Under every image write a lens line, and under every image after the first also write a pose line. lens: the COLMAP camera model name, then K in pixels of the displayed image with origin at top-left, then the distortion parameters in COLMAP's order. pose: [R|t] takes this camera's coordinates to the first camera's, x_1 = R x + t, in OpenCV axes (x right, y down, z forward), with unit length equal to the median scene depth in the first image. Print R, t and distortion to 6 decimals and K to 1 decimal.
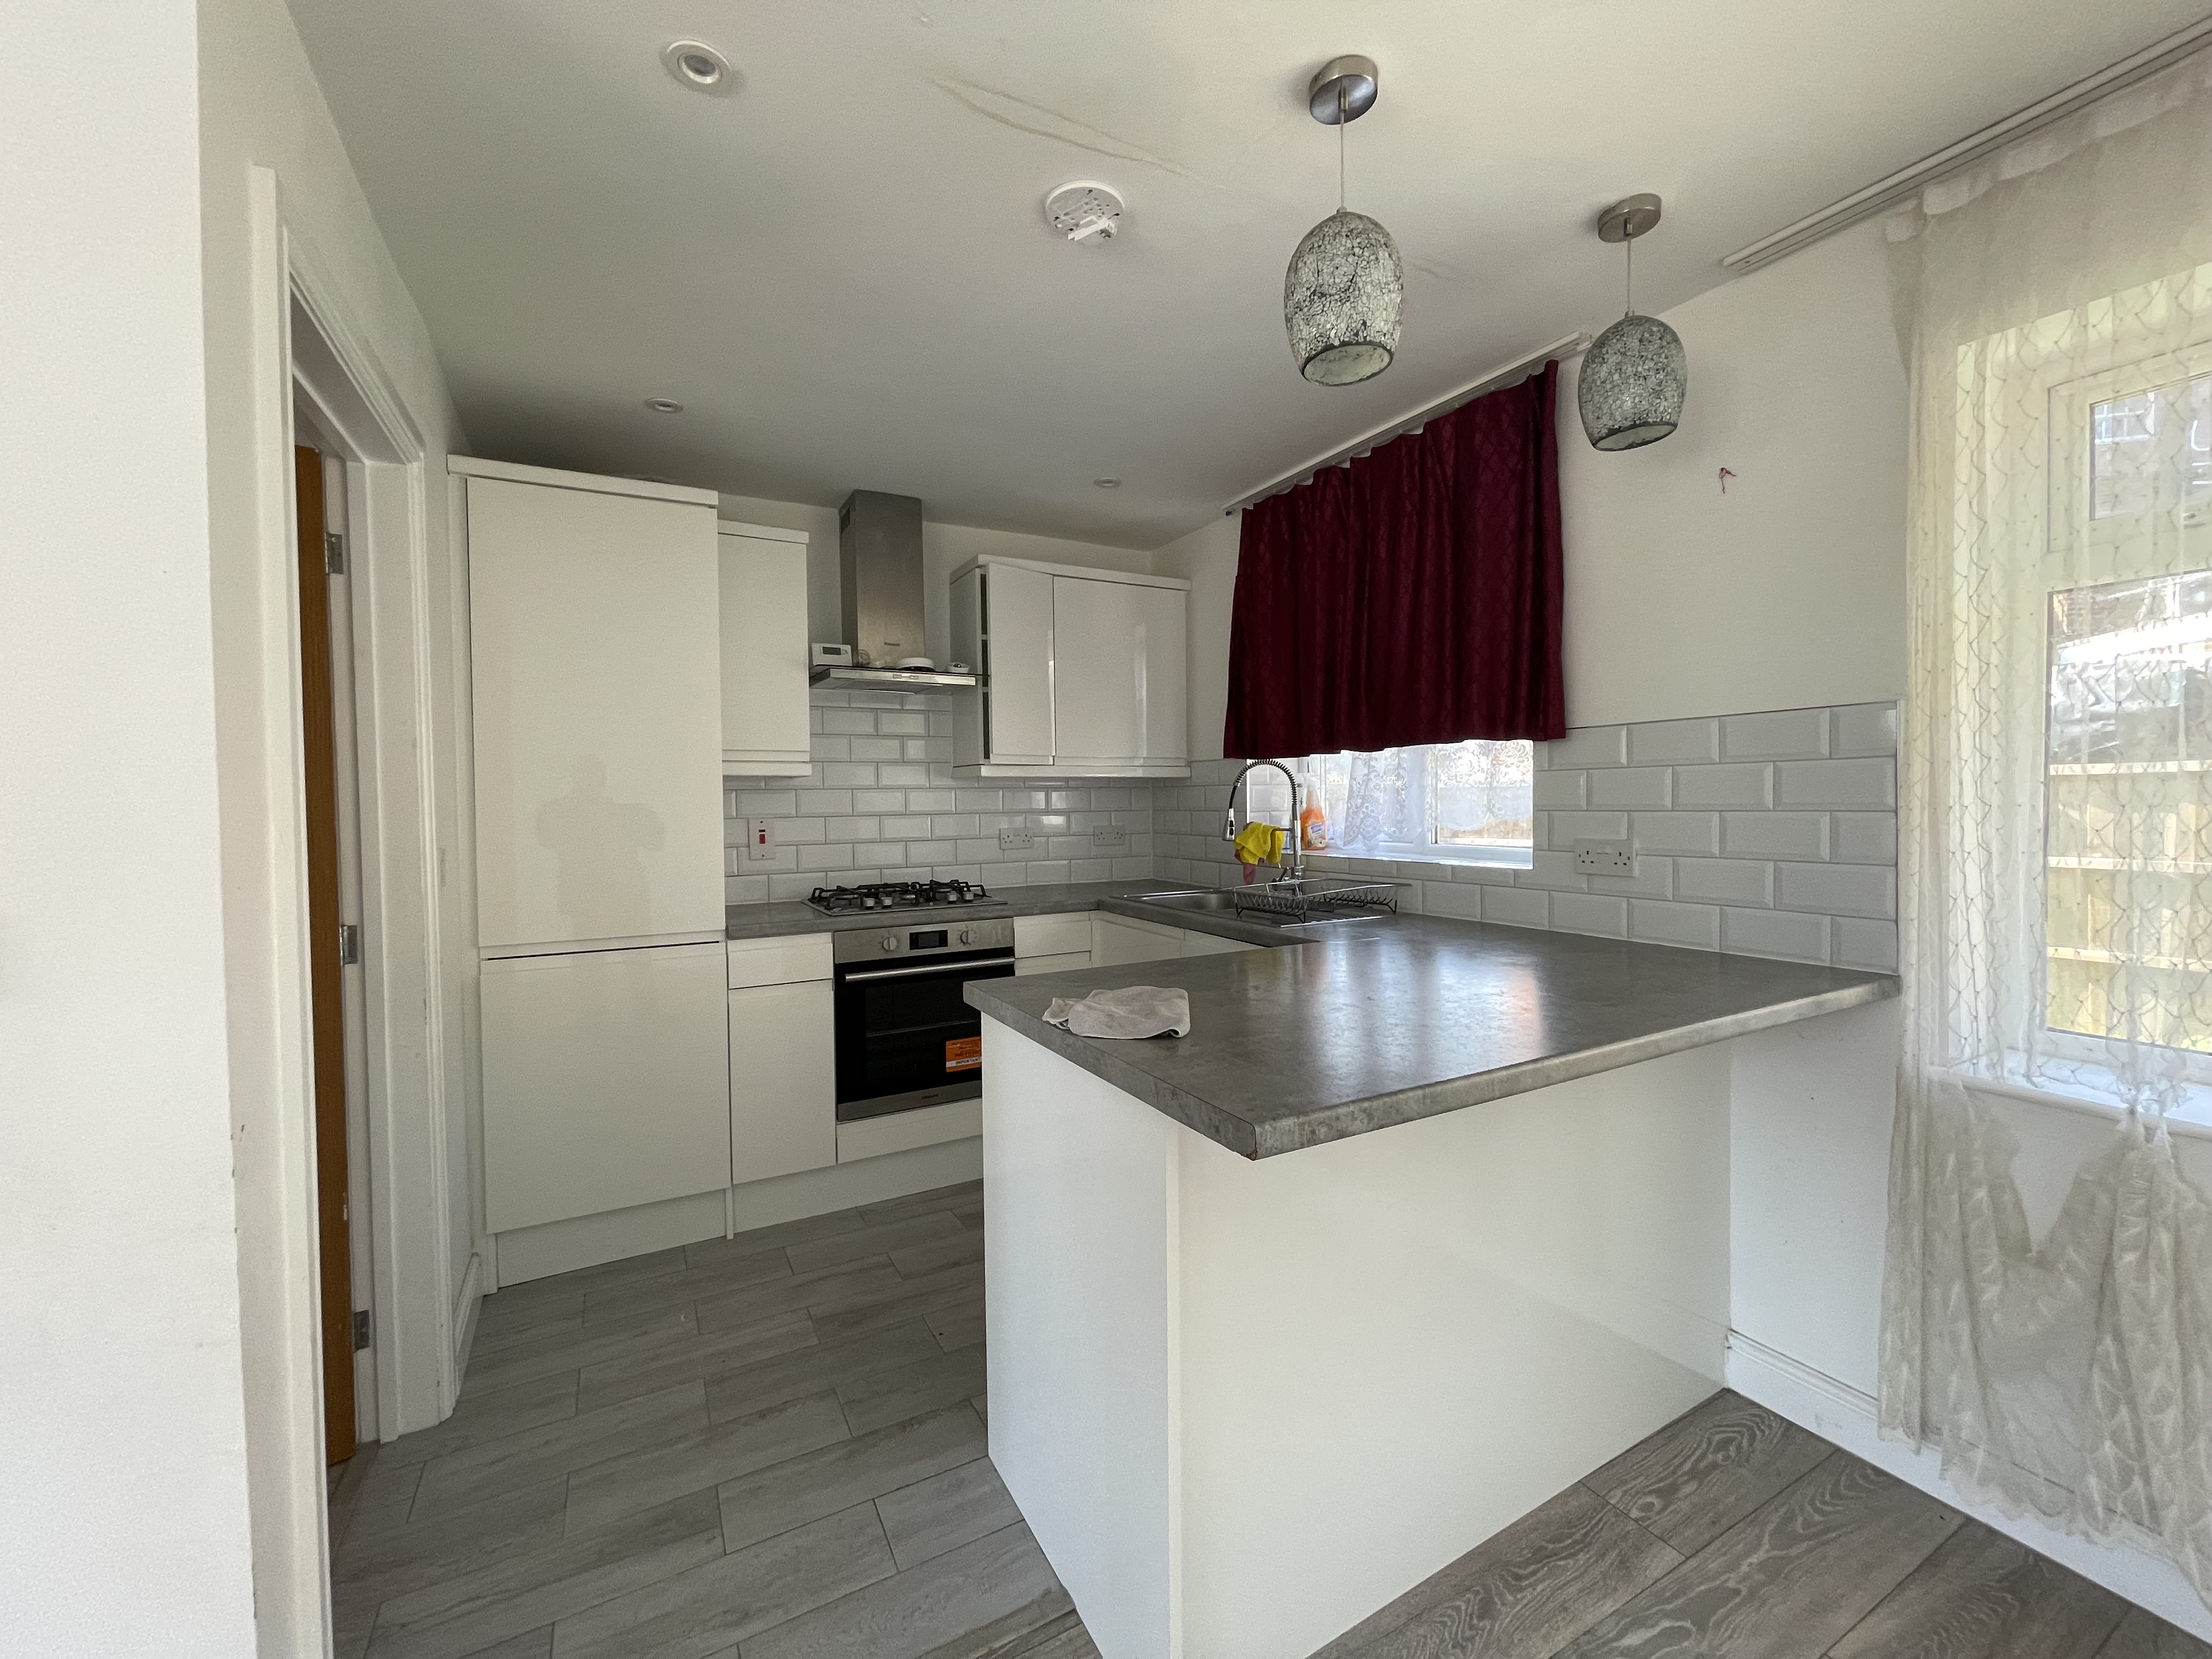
lens RADIAL K [[897.9, 0, 1106.0], [0, 897.9, 829.5], [0, 0, 1]] dist [0.017209, -0.000235]
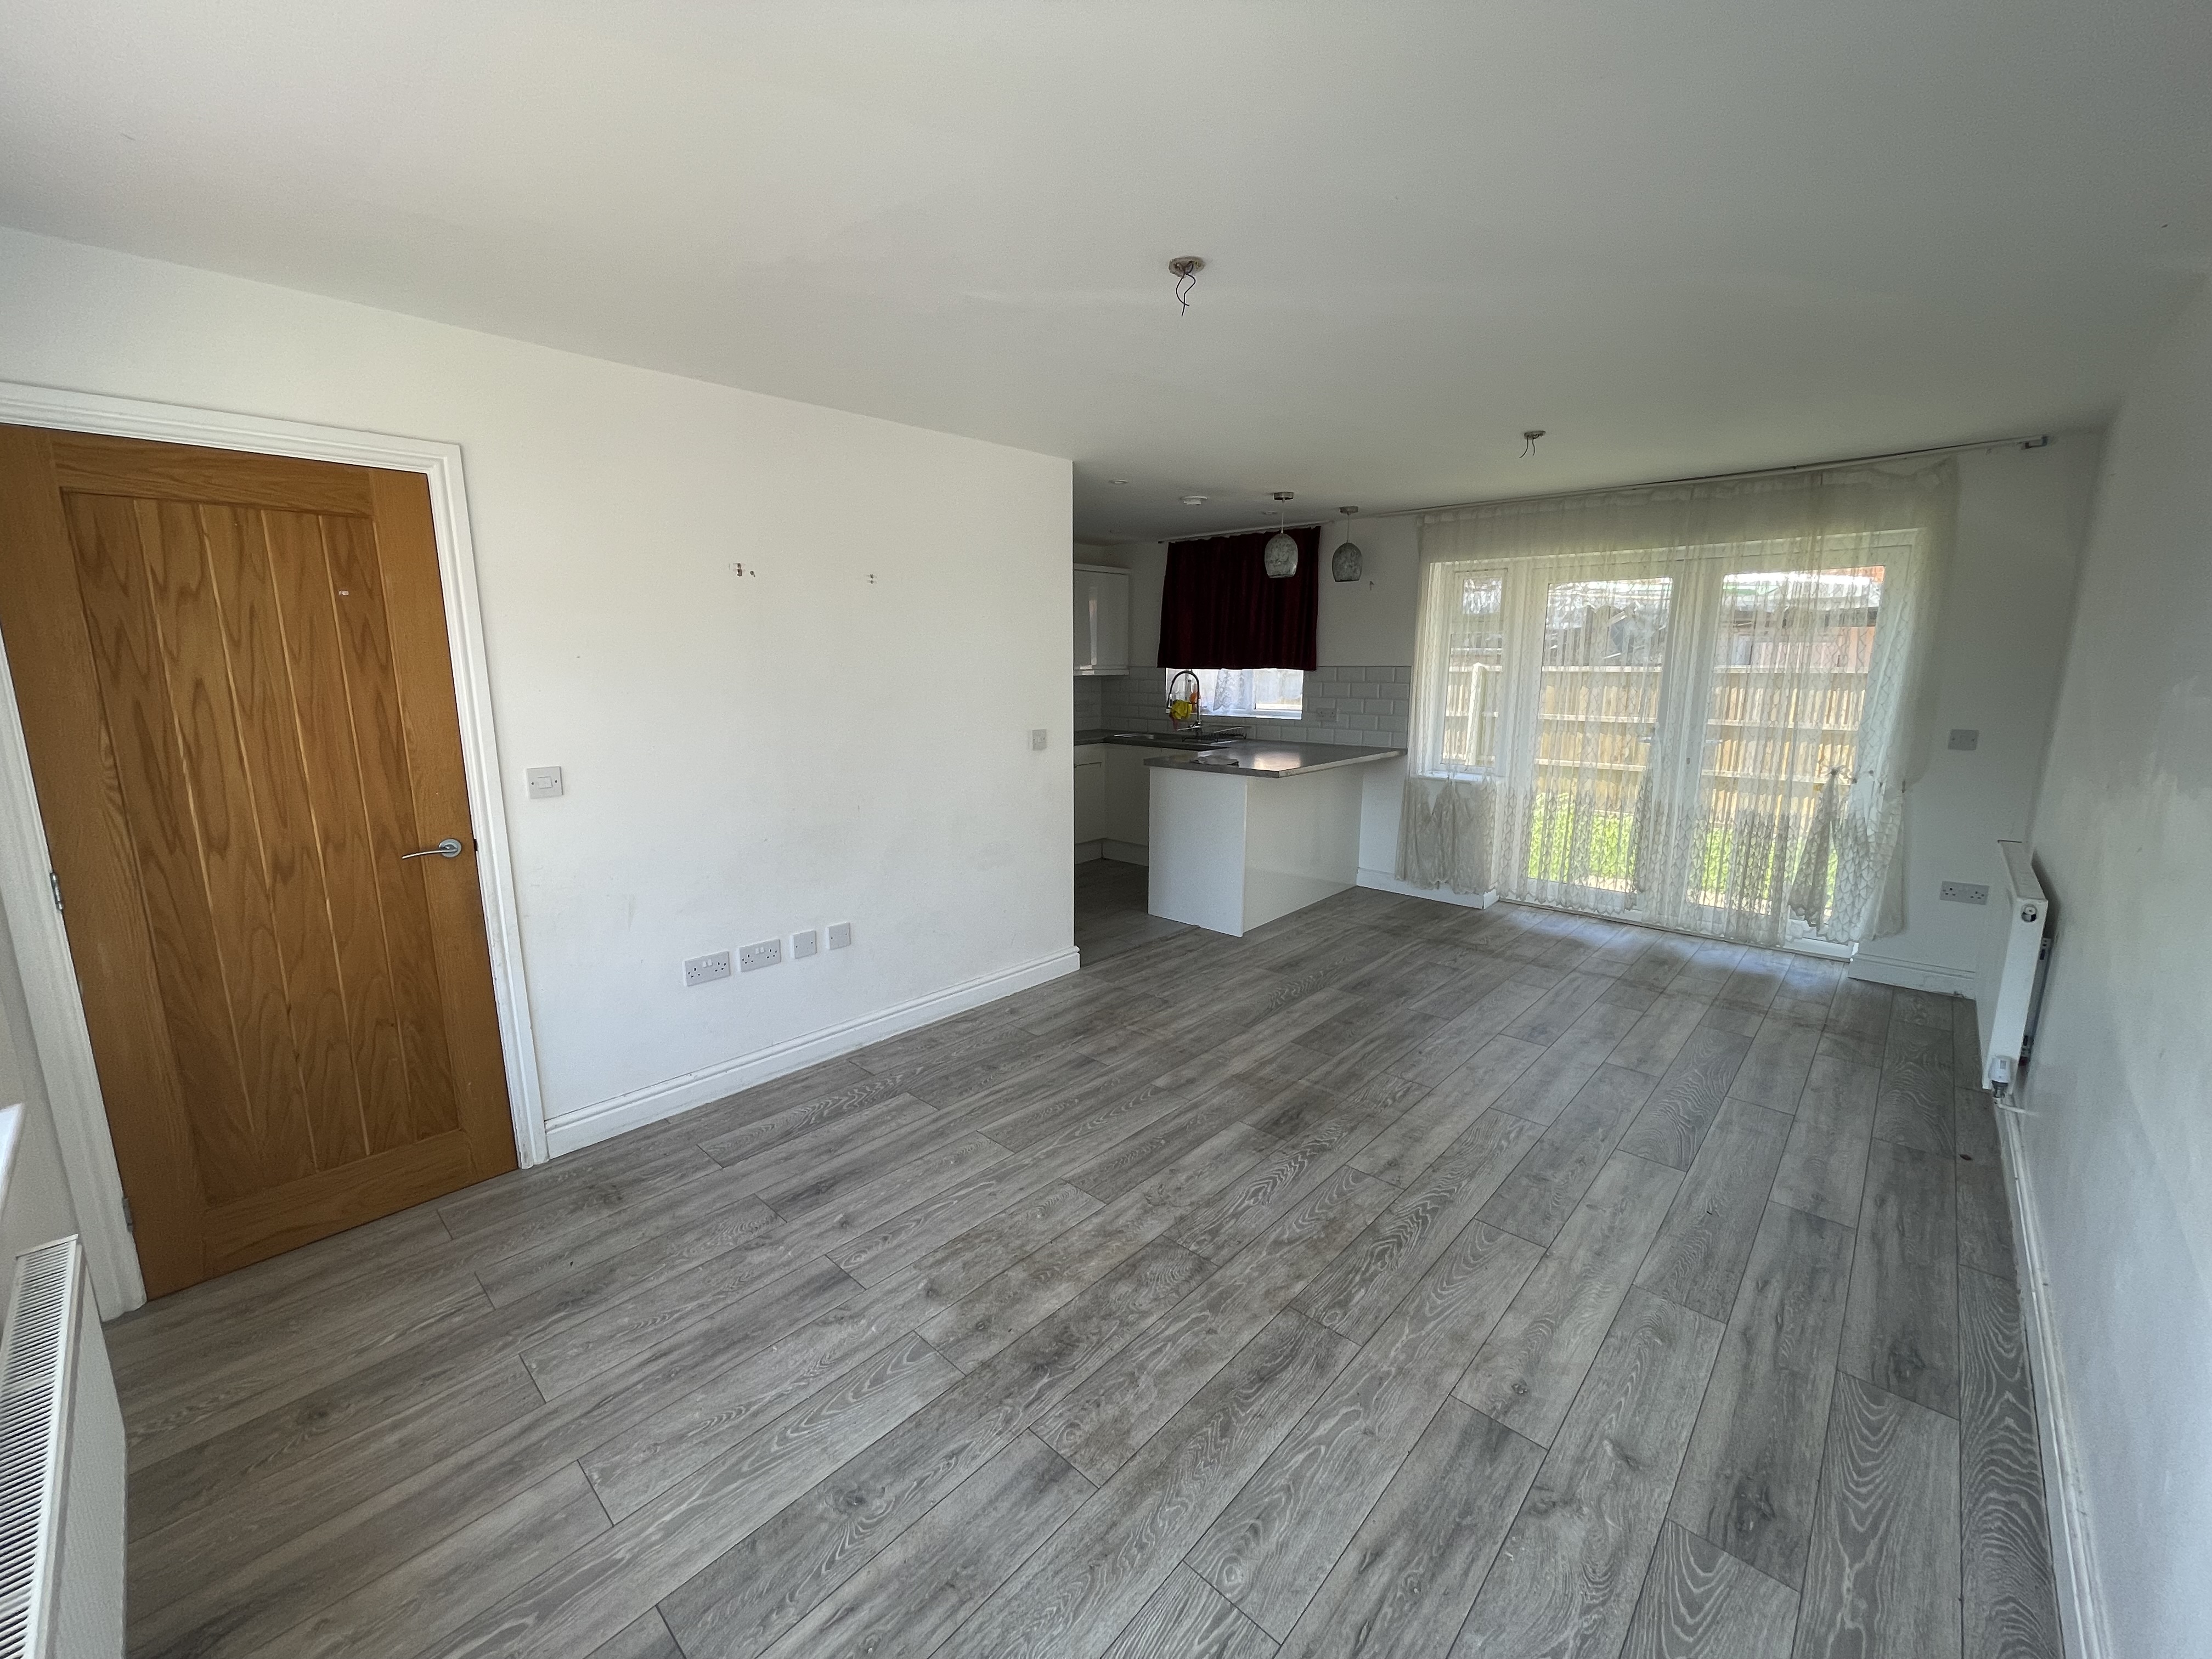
lens RADIAL K [[891.7, 0, 1101.4], [0, 891.7, 784.2], [0, 0, 1]] dist [-0.008123, 0.000412]
pose [[0.951515, -0.036640, 0.305413, -0.704420], [0.003579, 0.994132, 0.108113, -0.040549], [-0.307582, -0.101778, 0.946063, -1.039237]]
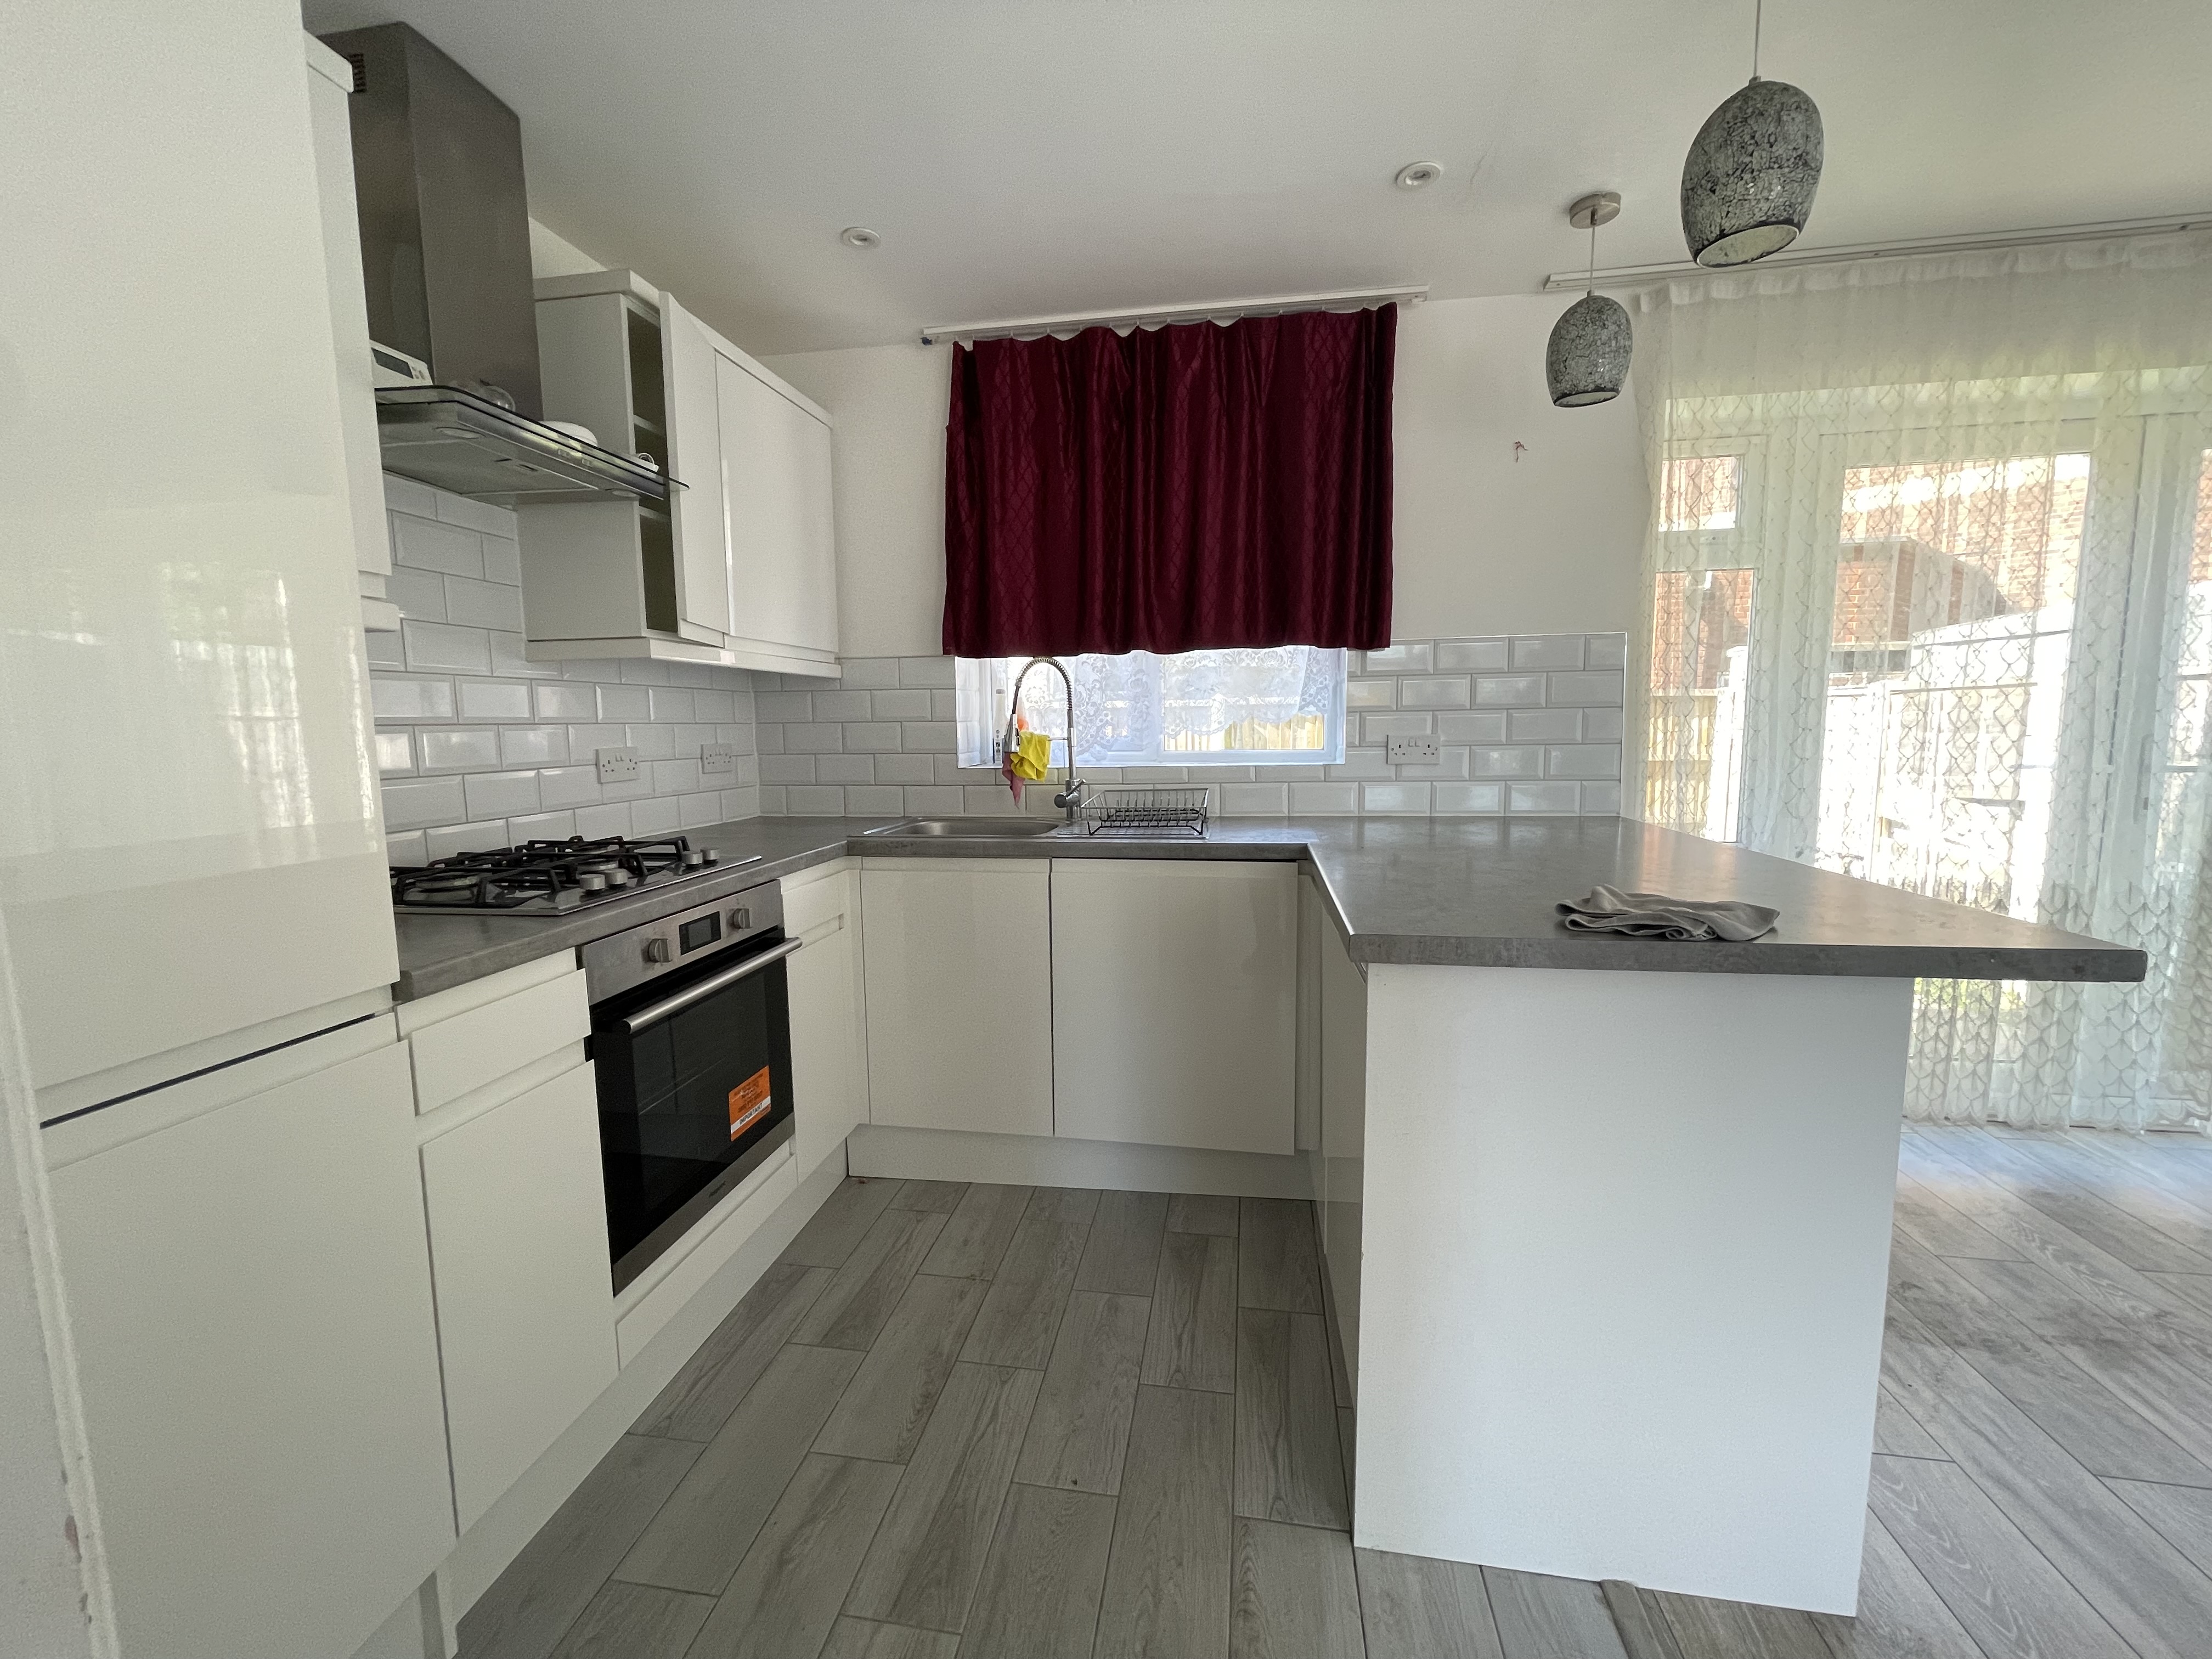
lens RADIAL K [[886.0, 0, 1088.6], [0, 886.0, 824.5], [0, 0, 1]] dist [-0.009192, -0.000284]
pose [[0.628556, -0.086922, 0.772892, -0.471415], [0.033232, 0.995829, 0.084968, 0.012078], [-0.777054, -0.027722, 0.628823, 0.438088]]
